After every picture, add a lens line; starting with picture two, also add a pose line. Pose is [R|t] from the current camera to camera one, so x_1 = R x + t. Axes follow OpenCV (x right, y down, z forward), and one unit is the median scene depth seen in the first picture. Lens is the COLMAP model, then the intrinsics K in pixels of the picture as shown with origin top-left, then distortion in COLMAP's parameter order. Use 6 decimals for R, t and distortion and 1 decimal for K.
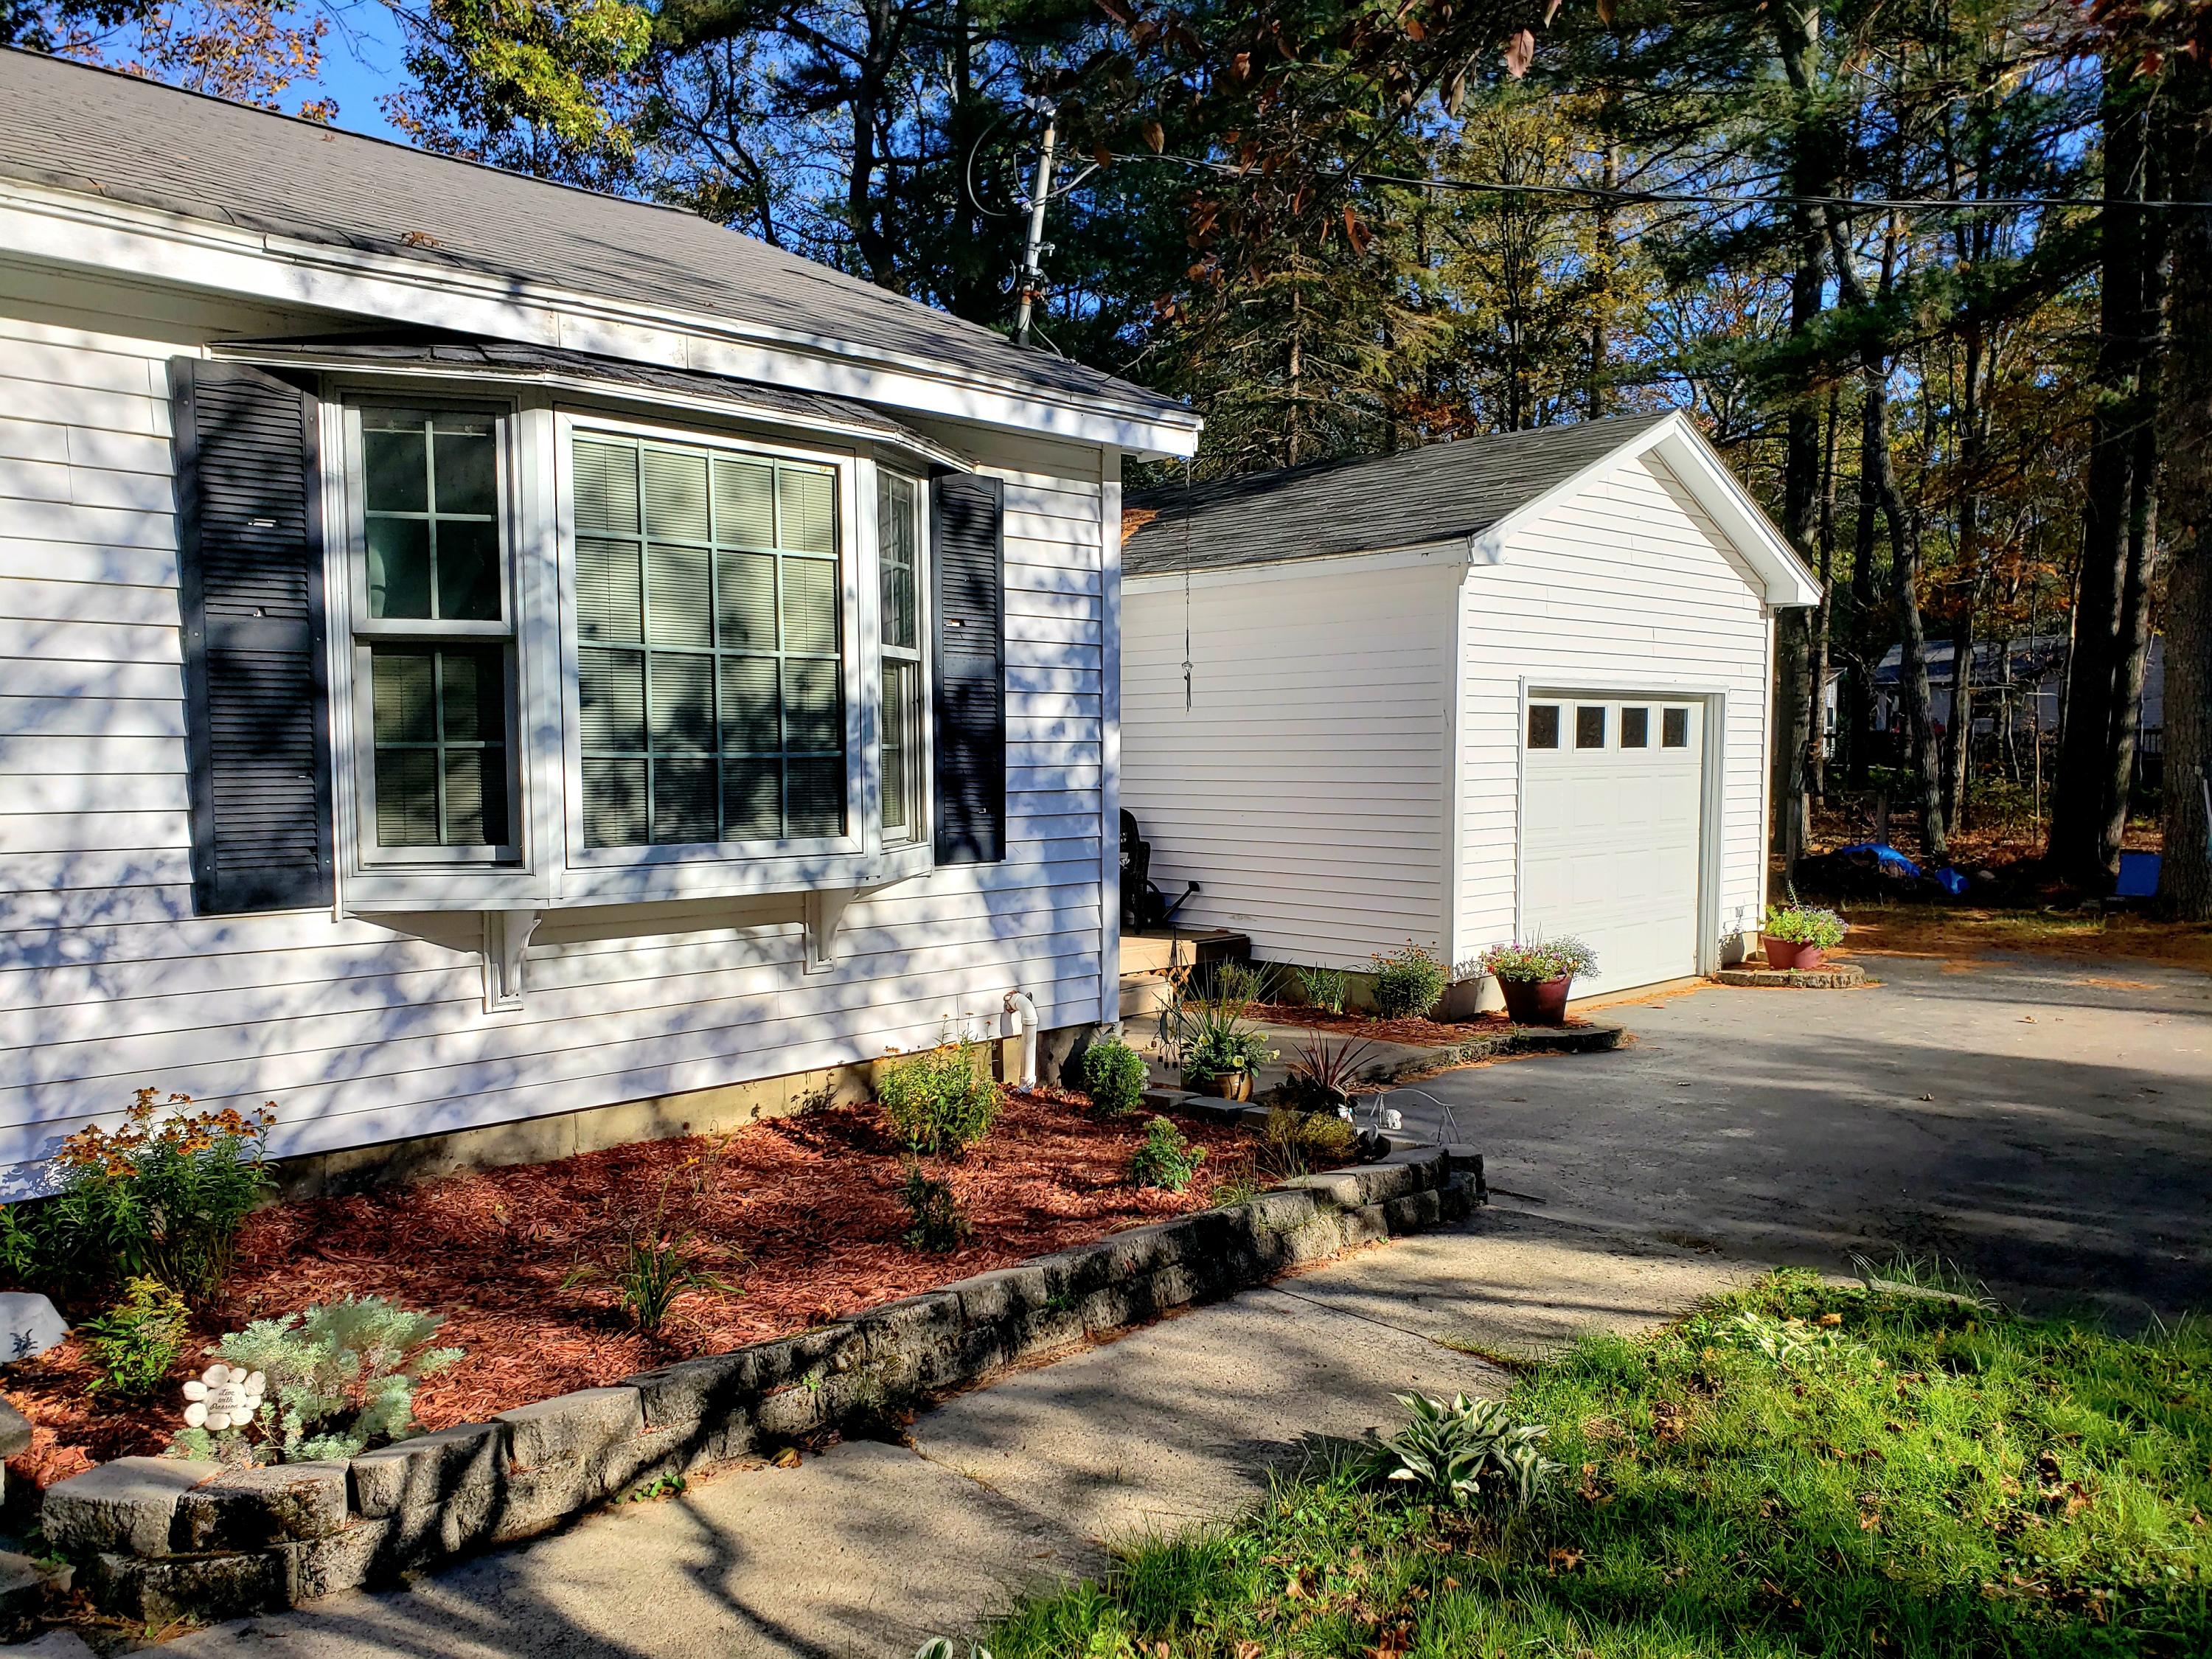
lens RADIAL K [[1681.7, 0, 1102.8], [0, 1681.7, 851.2], [0, 0, 1]] dist [0.048719, 0.001869]
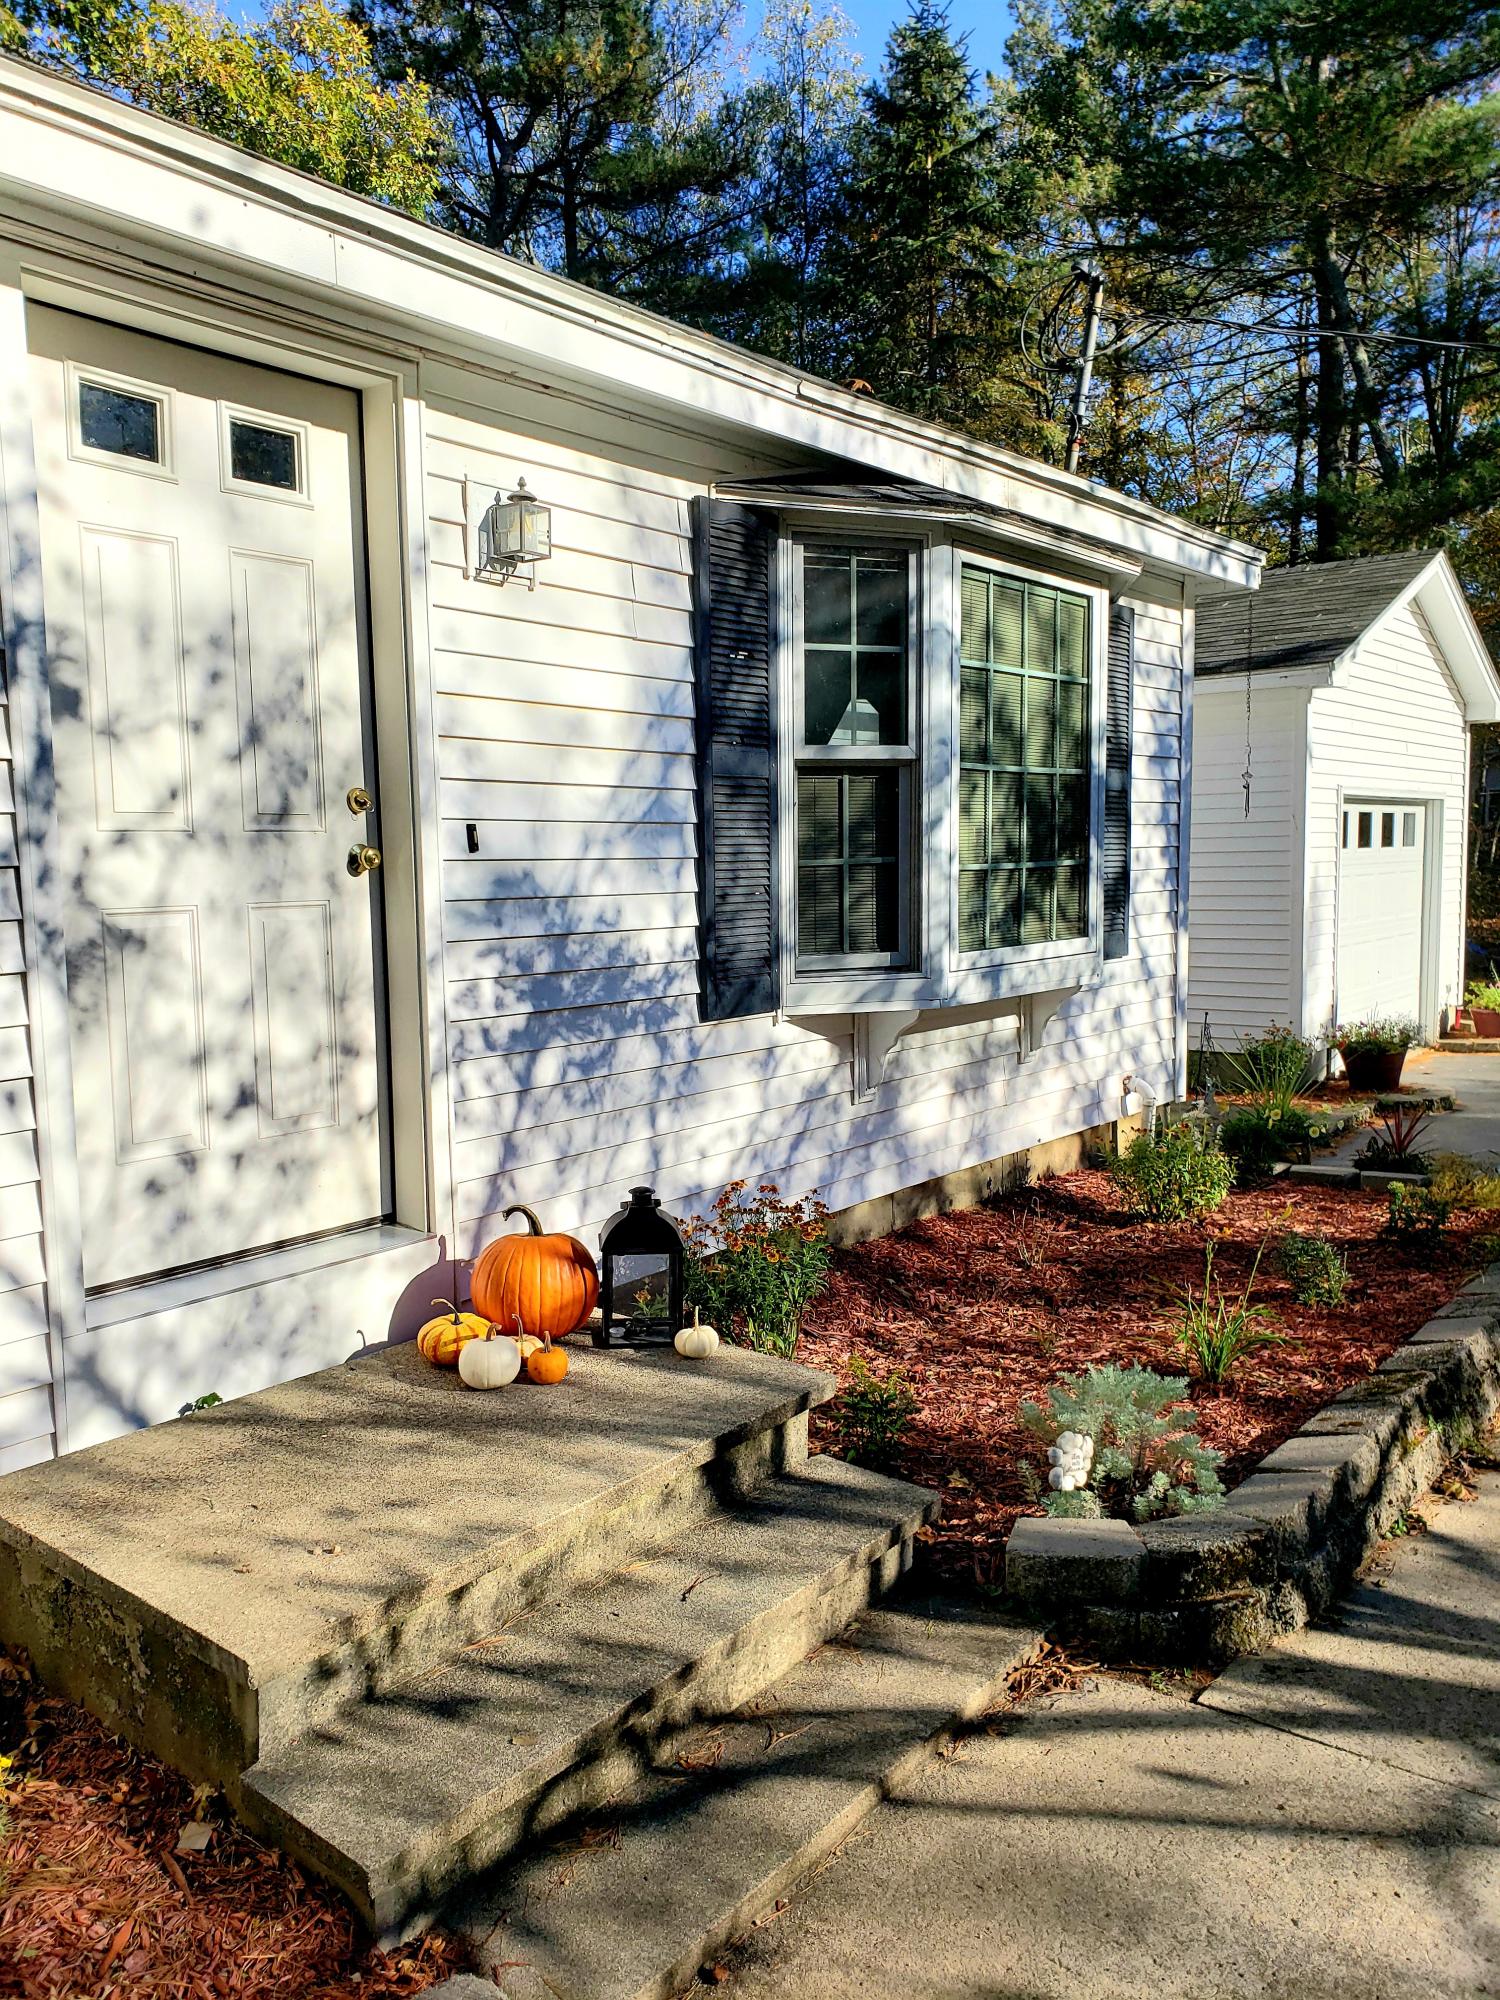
lens RADIAL K [[1520.5, 0, 729.7], [0, 1520.5, 991.7], [0, 0, 1]] dist [0.048719, 0.001869]
pose [[0.992384, -0.030612, 0.119320, -0.269556], [0.027732, 0.999284, 0.025723, -0.003077], [-0.120022, -0.022218, 0.992523, 0.021887]]
